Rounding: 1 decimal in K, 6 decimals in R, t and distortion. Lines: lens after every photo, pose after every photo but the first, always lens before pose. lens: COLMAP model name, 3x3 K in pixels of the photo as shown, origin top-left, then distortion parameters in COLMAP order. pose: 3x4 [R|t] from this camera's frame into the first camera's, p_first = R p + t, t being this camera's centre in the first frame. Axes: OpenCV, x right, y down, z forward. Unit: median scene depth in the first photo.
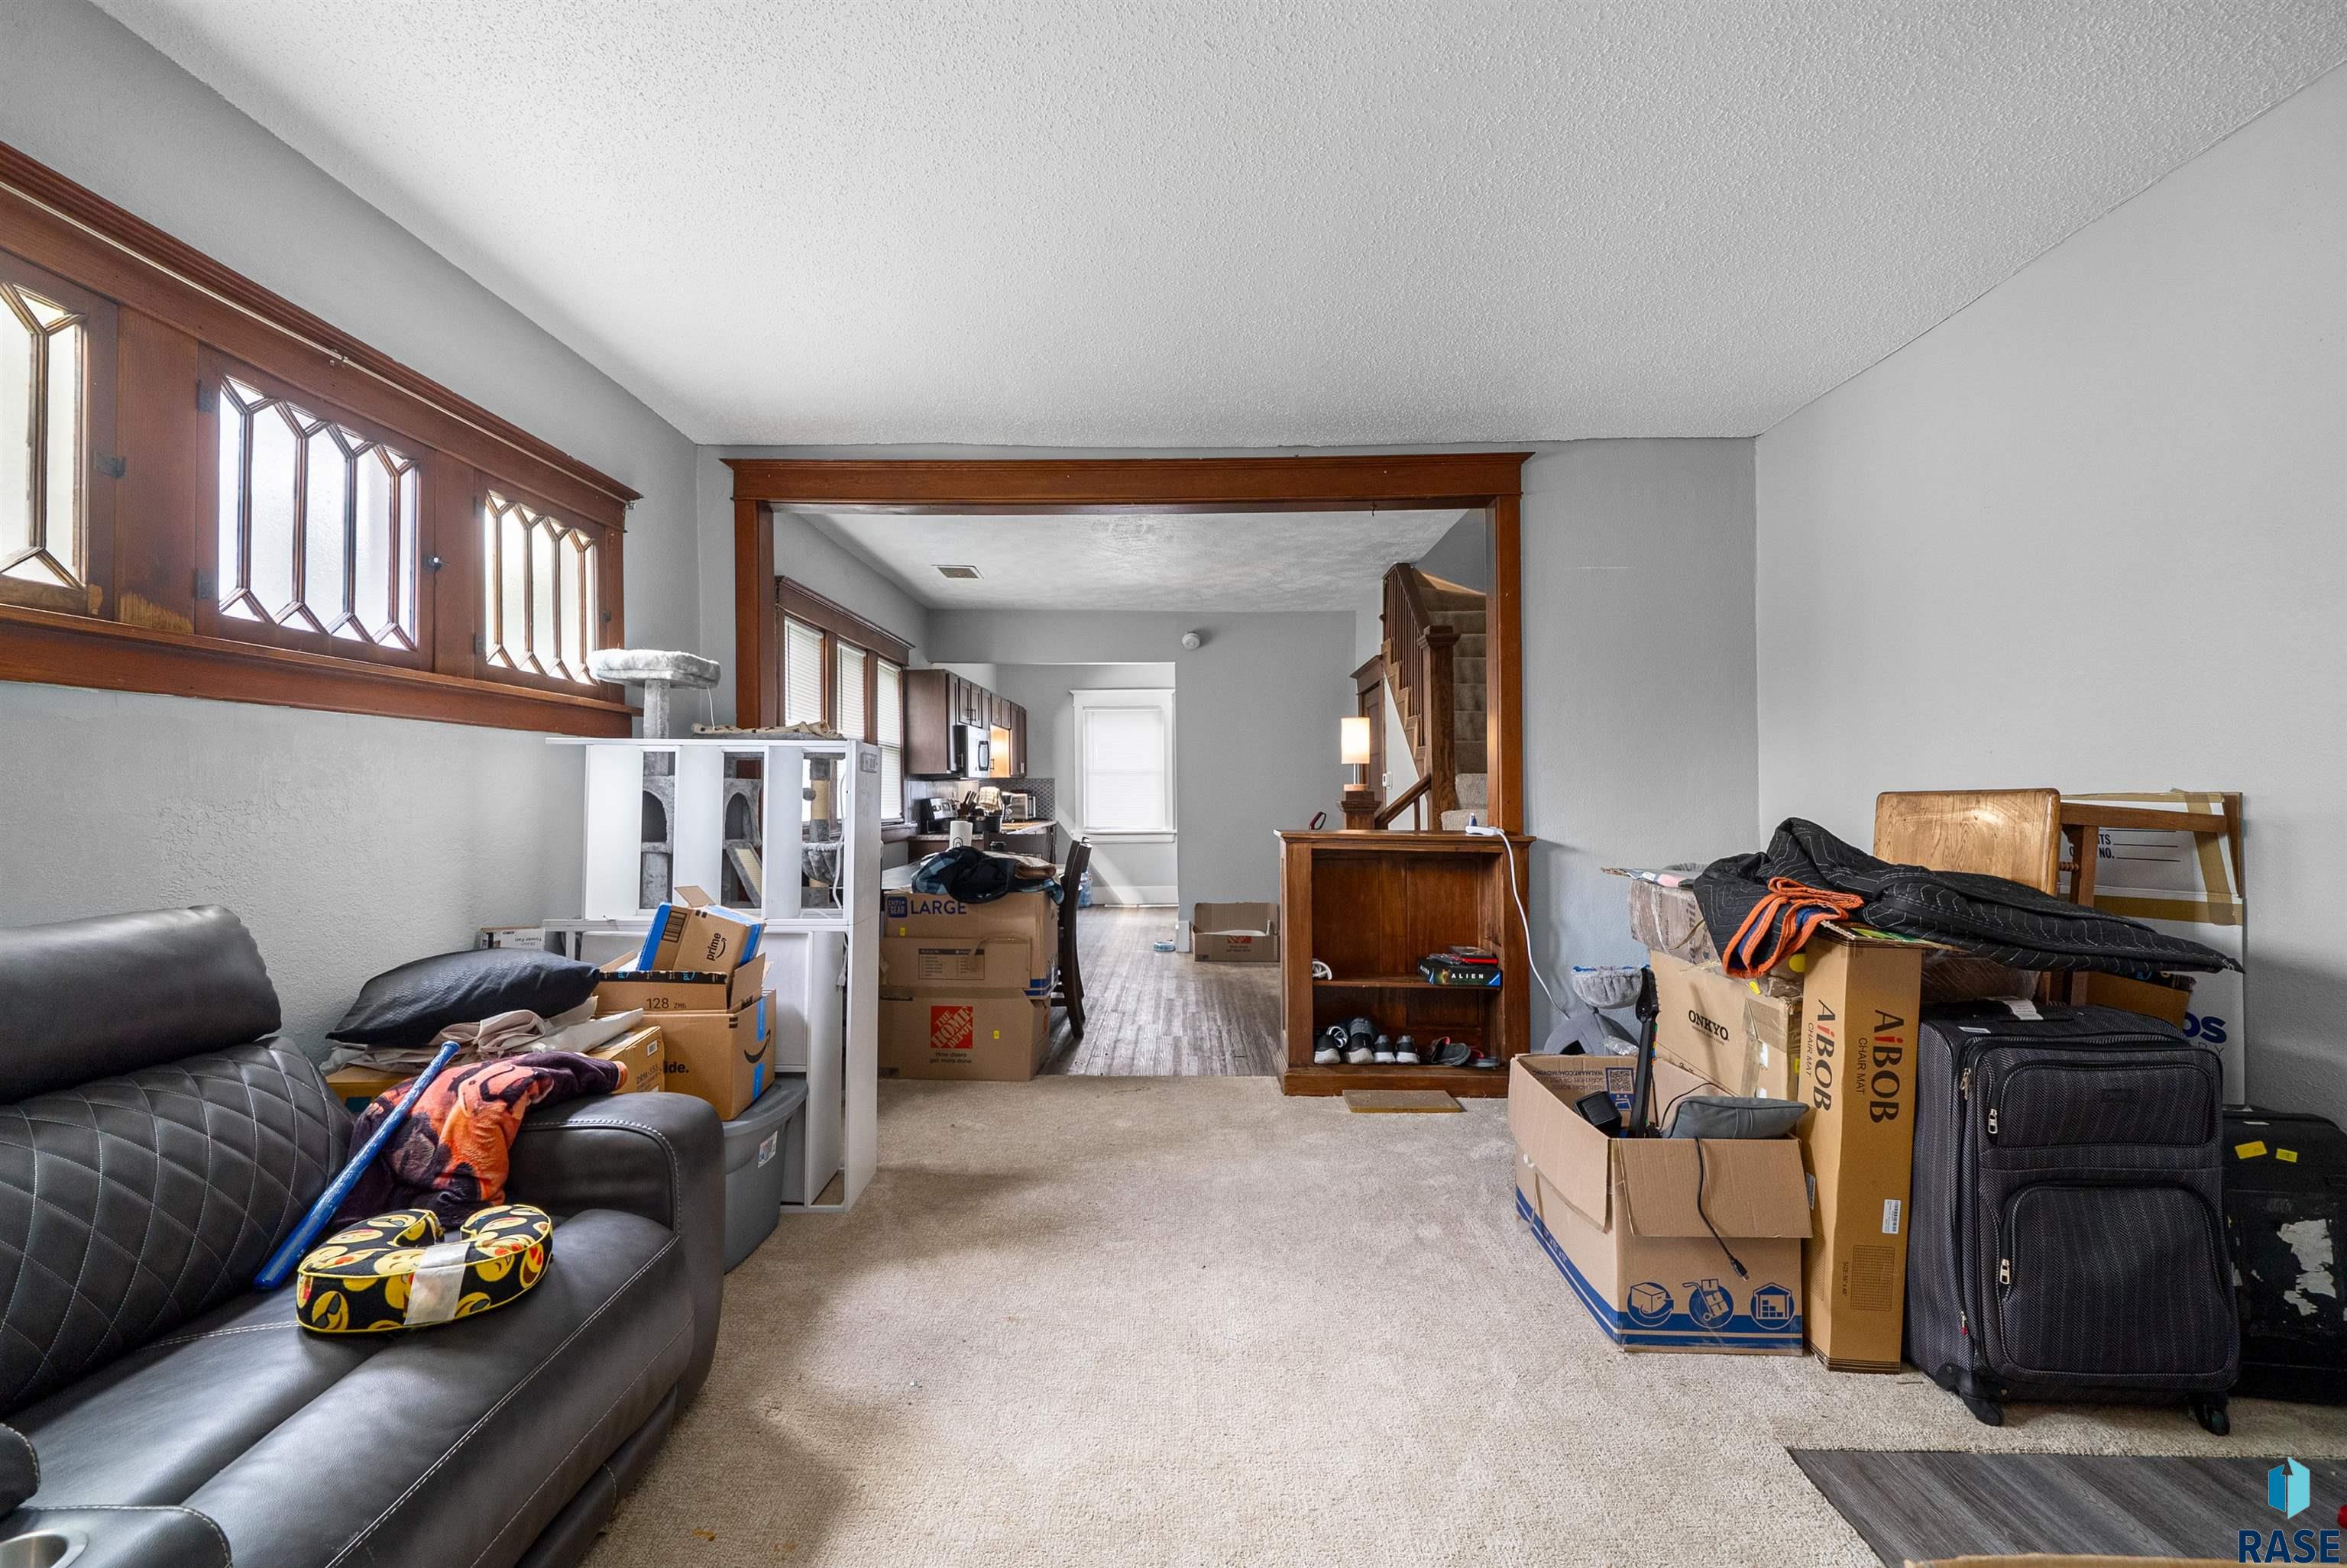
lens RADIAL K [[923.5, 0, 1177.1], [0, 923.5, 794.5], [0, 0, 1]] dist [-0.000444, 0.000021]
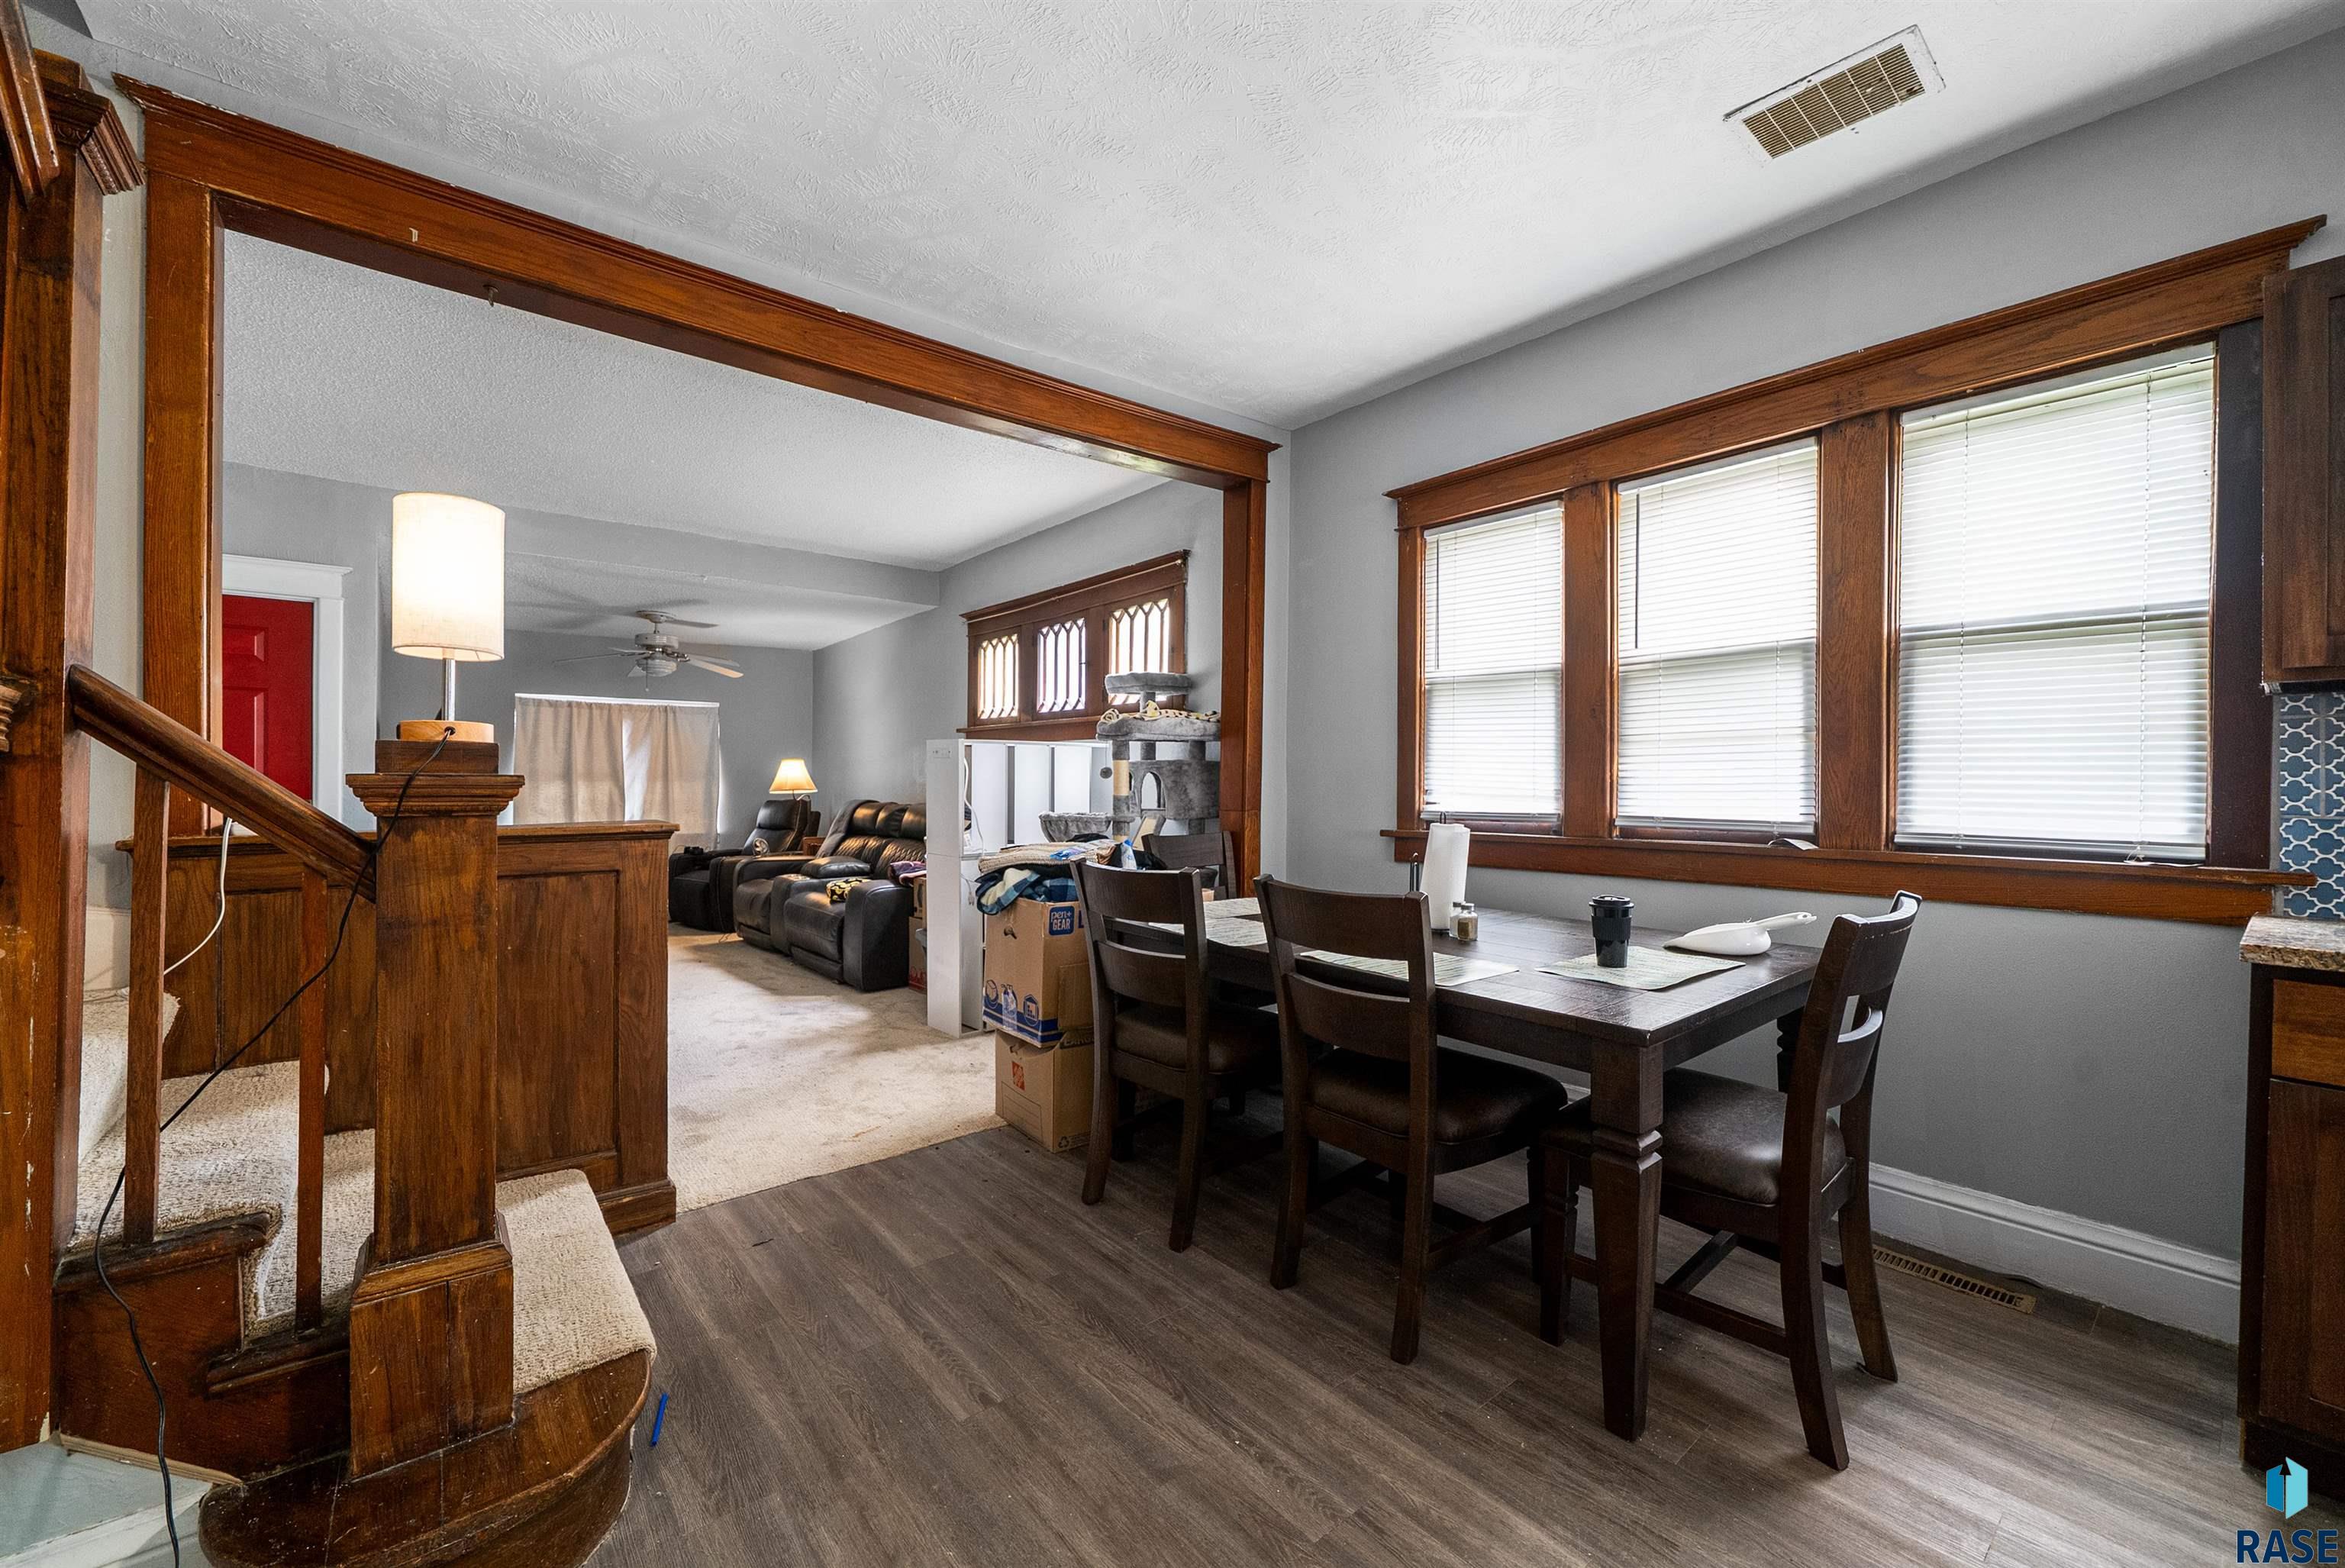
lens RADIAL K [[917.6, 0, 1161.7], [0, 917.6, 806.7], [0, 0, 1]] dist [-0.000515, -0.000022]
pose [[-0.767245, 0.012111, -0.641240, 0.437624], [-0.005528, 0.999660, 0.025495, 0.019861], [0.641330, 0.023106, -0.766917, 2.909808]]
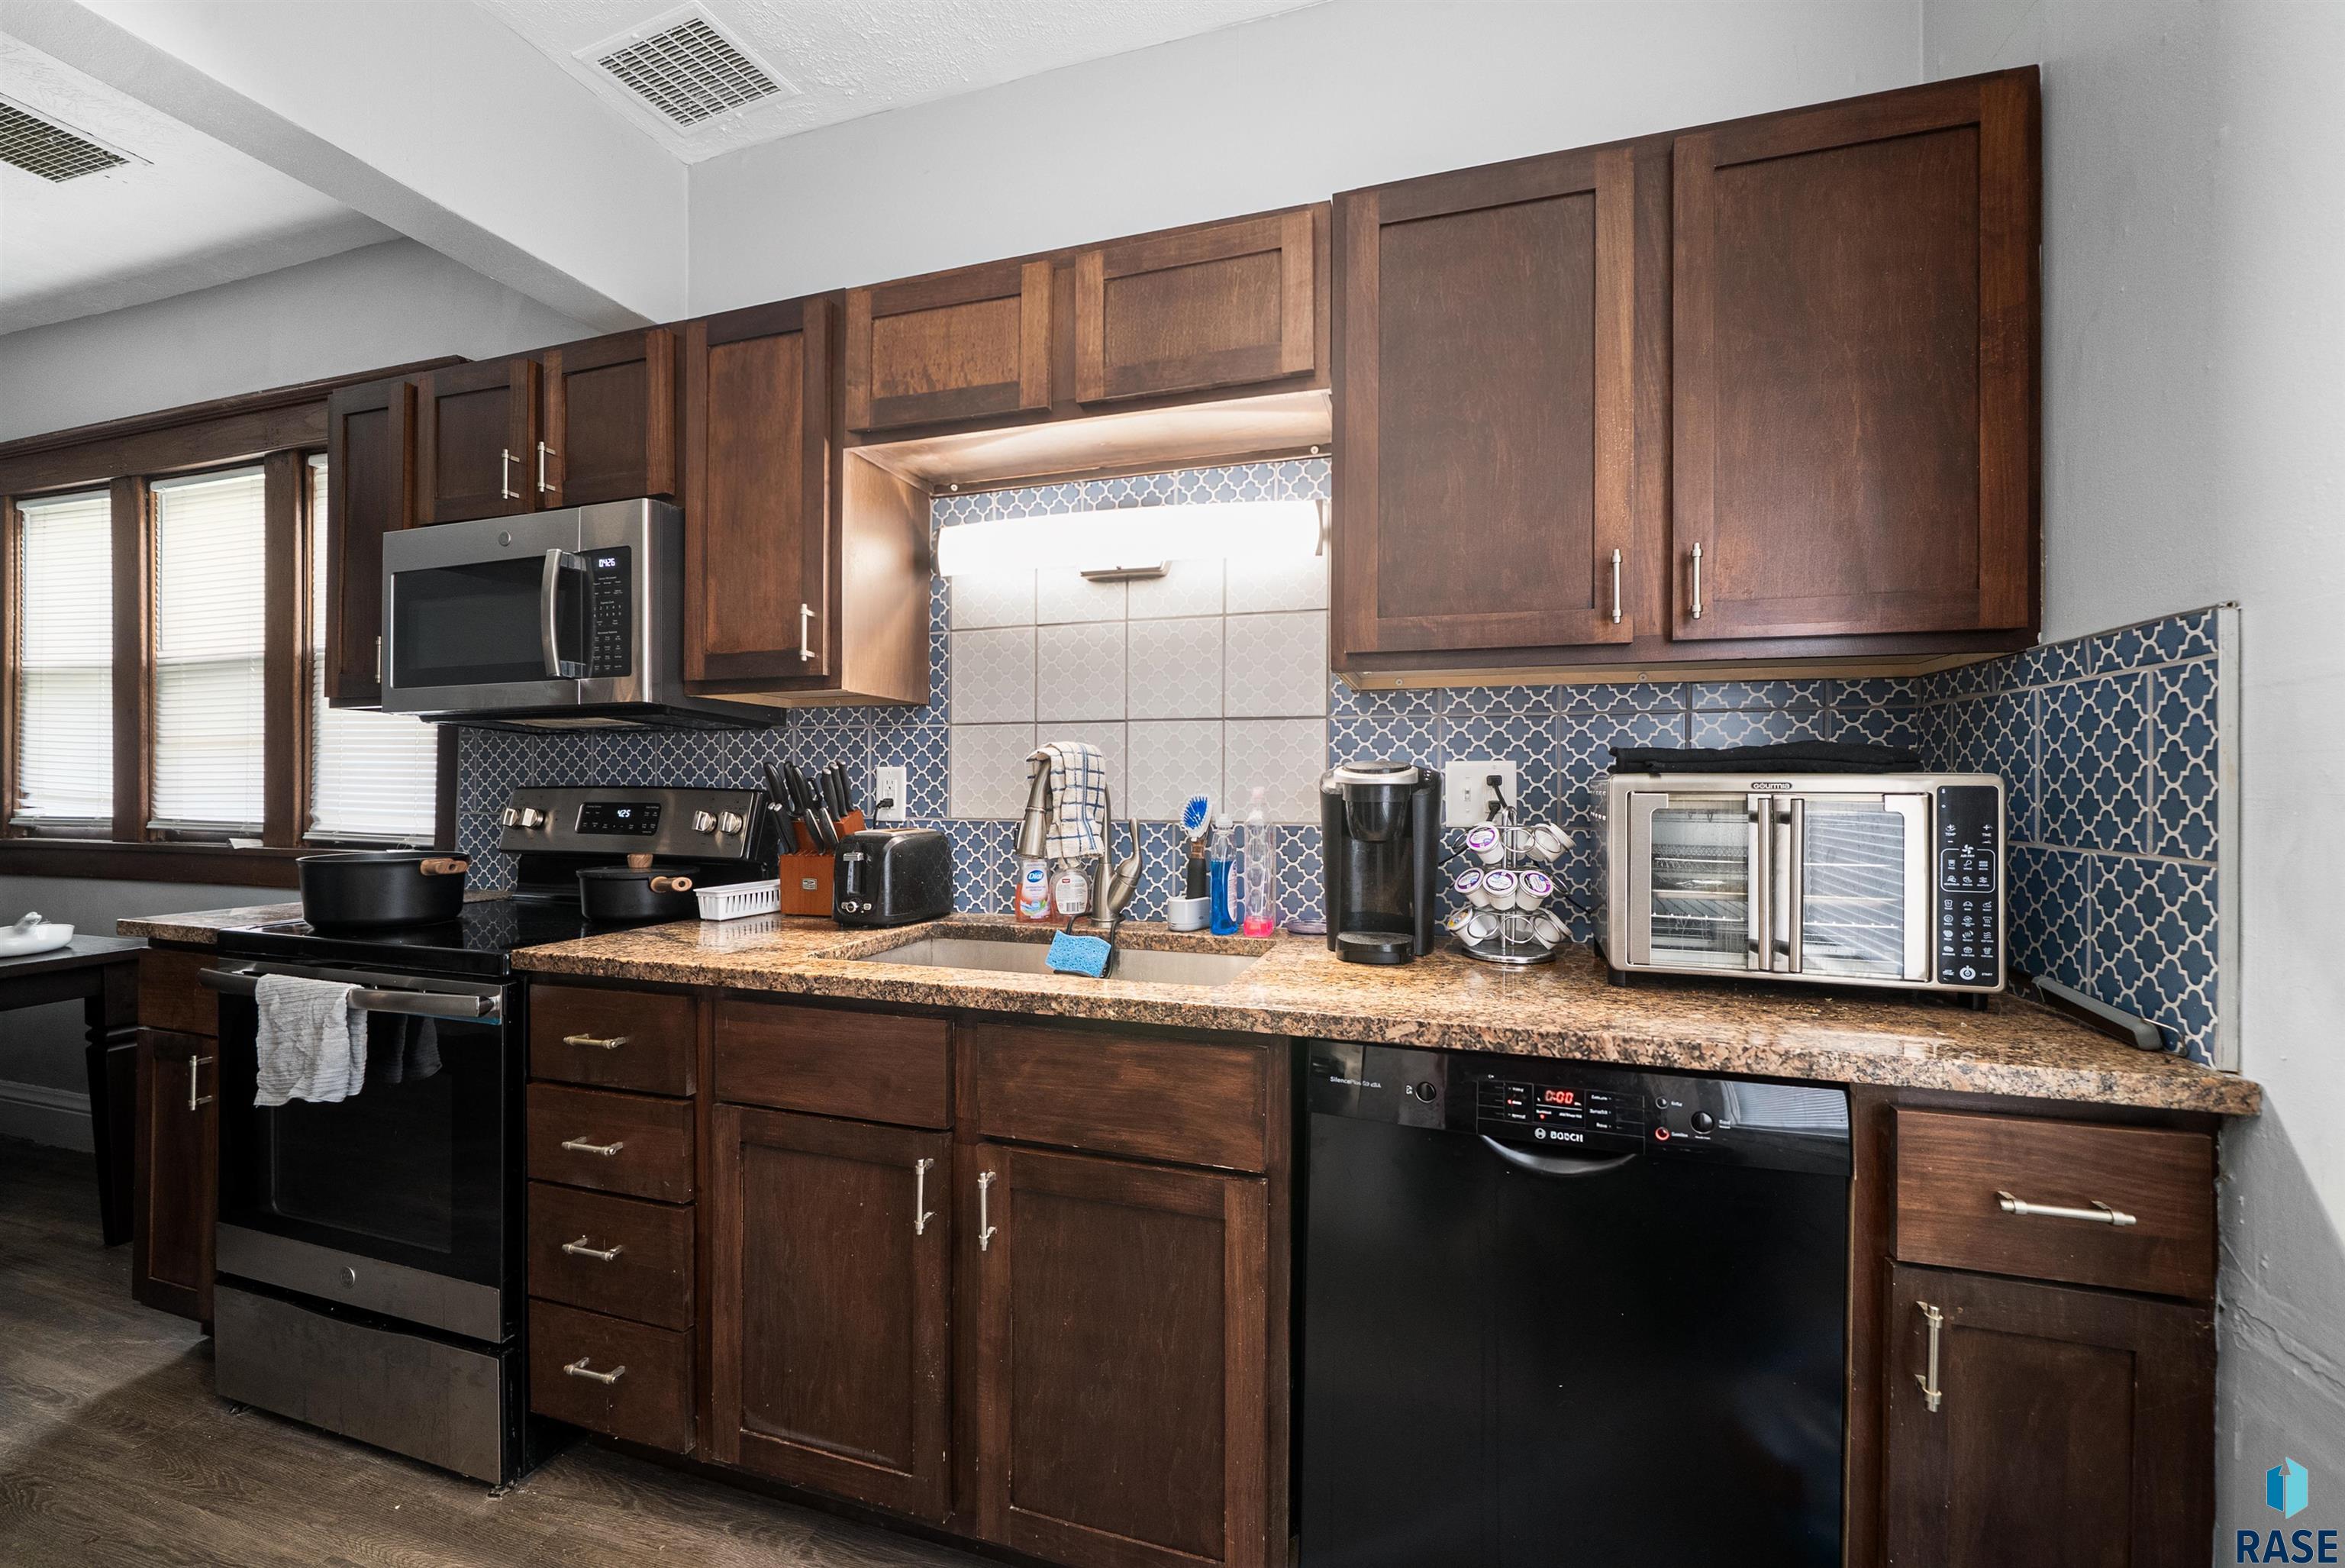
lens RADIAL K [[924.5, 0, 1172.7], [0, 924.5, 787.2], [0, 0, 1]] dist [-0.012750, 0.003718]
pose [[-0.297850, 0.011261, -0.954546, -0.082169], [-0.002773, 0.999916, 0.012662, -0.000853], [0.954609, 0.006418, -0.297794, 4.029192]]
